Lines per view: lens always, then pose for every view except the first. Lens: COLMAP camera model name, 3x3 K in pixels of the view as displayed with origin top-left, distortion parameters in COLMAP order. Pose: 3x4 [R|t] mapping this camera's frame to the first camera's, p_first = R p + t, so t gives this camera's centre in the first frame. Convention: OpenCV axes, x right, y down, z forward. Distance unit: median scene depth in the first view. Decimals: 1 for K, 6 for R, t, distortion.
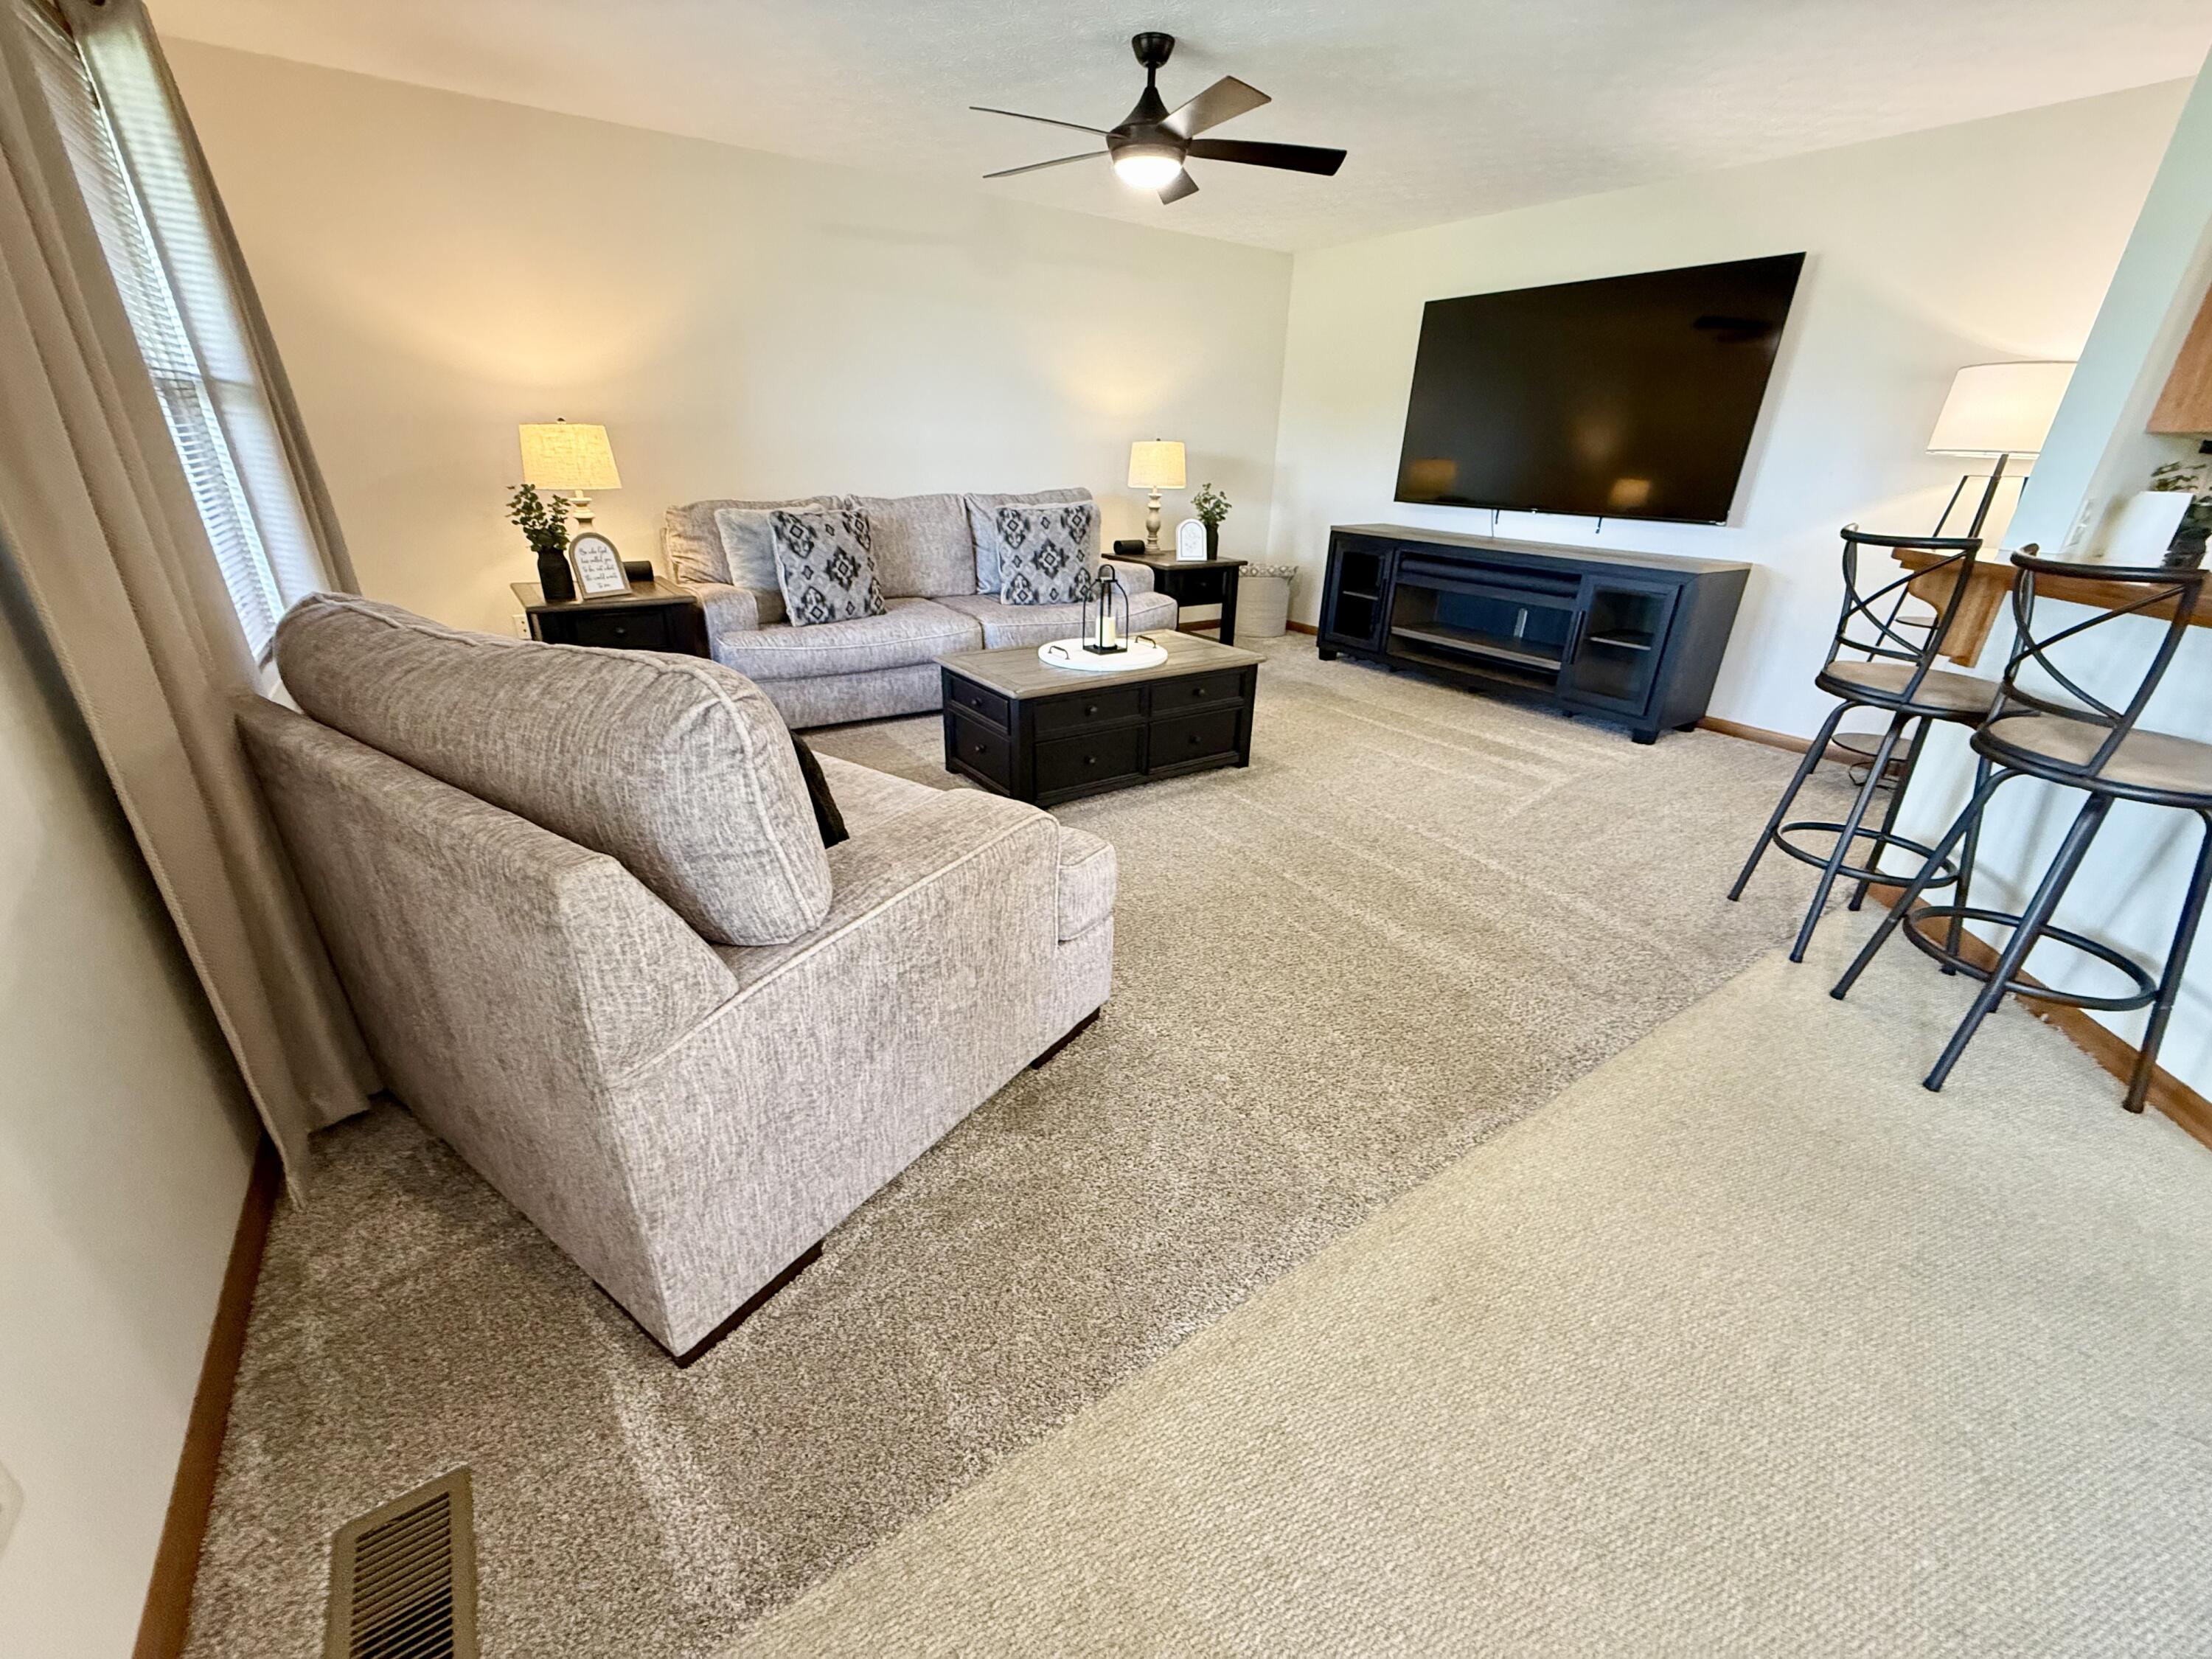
lens RADIAL K [[878.5, 0, 1098.9], [0, 878.5, 831.3], [0, 0, 1]] dist [0.001492, -0.000424]
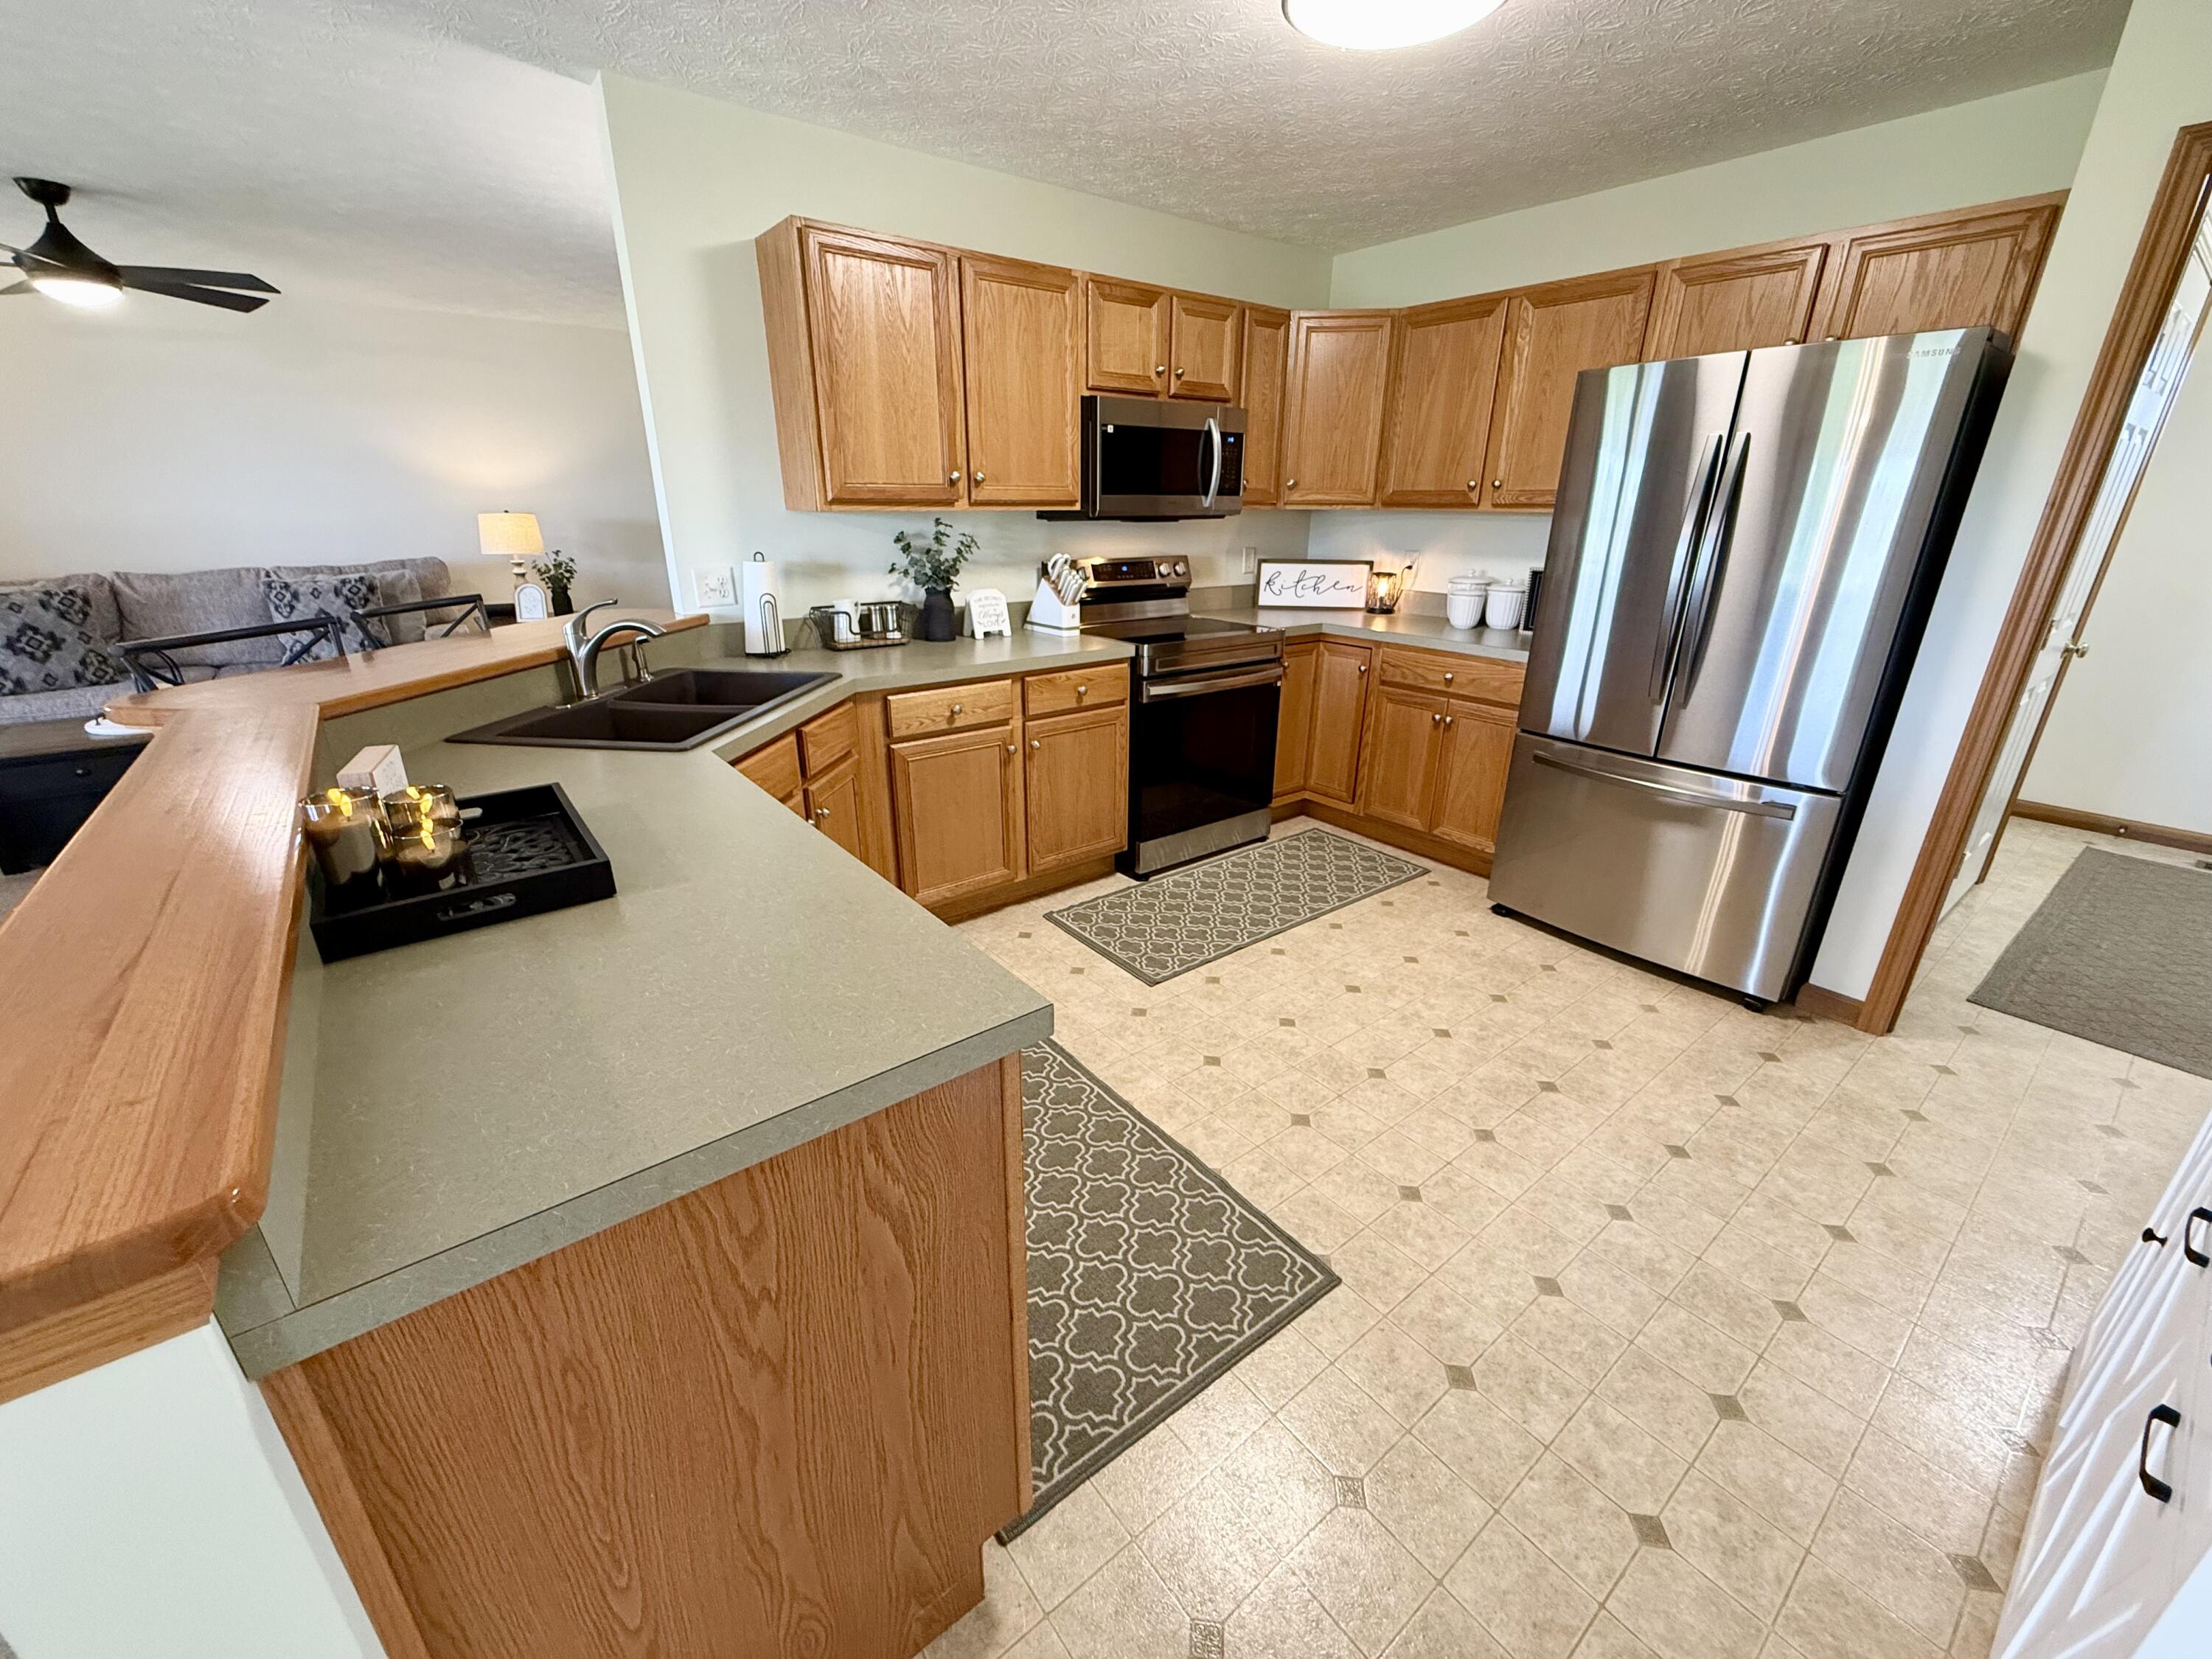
lens RADIAL K [[878.5, 0, 1107.5], [0, 878.5, 830.2], [0, 0, 1]] dist [0.001492, -0.000424]
pose [[0.997642, -0.040395, 0.055479, 0.946781], [0.042948, 0.998035, -0.045628, 0.029454], [-0.053527, 0.047903, 0.997417, -0.115501]]
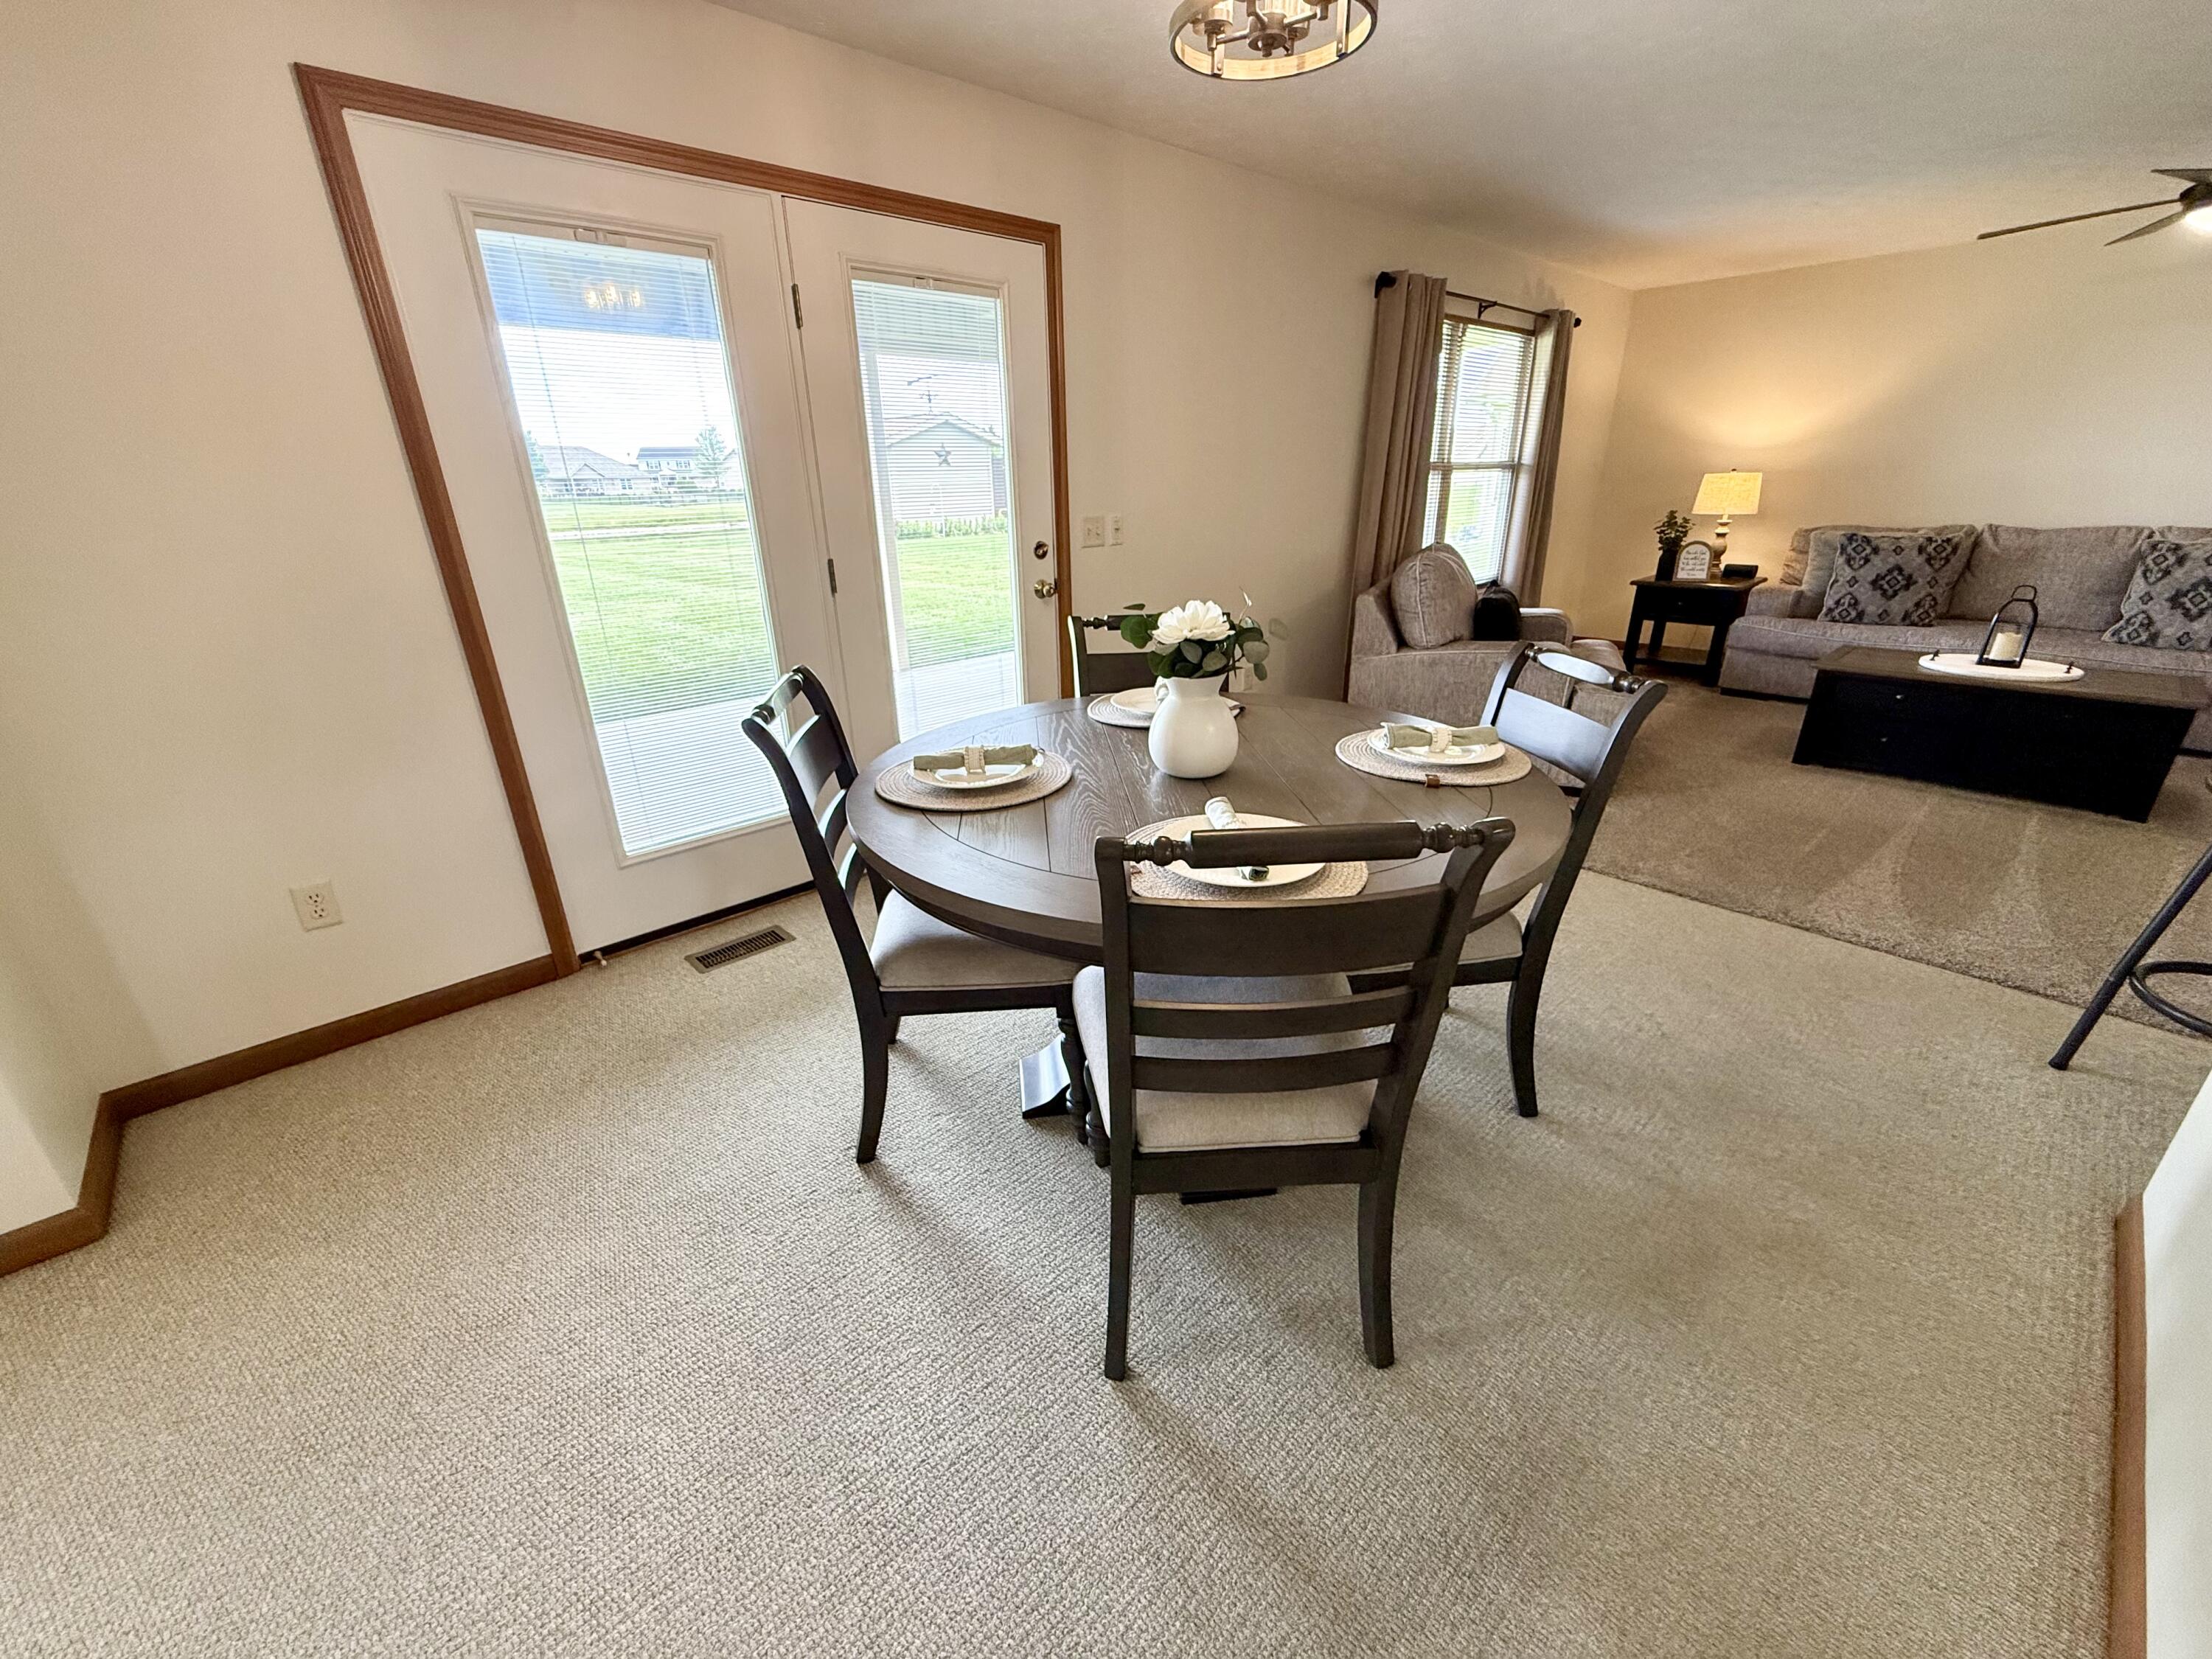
lens RADIAL K [[878.5, 0, 1099.1], [0, 878.5, 830.7], [0, 0, 1]] dist [0.001492, -0.000424]
pose [[0.141246, 0.343972, -0.928296, 0.802169], [-0.377725, 0.885483, 0.270635, 0.087457], [0.915081, 0.312415, 0.254998, -0.195742]]
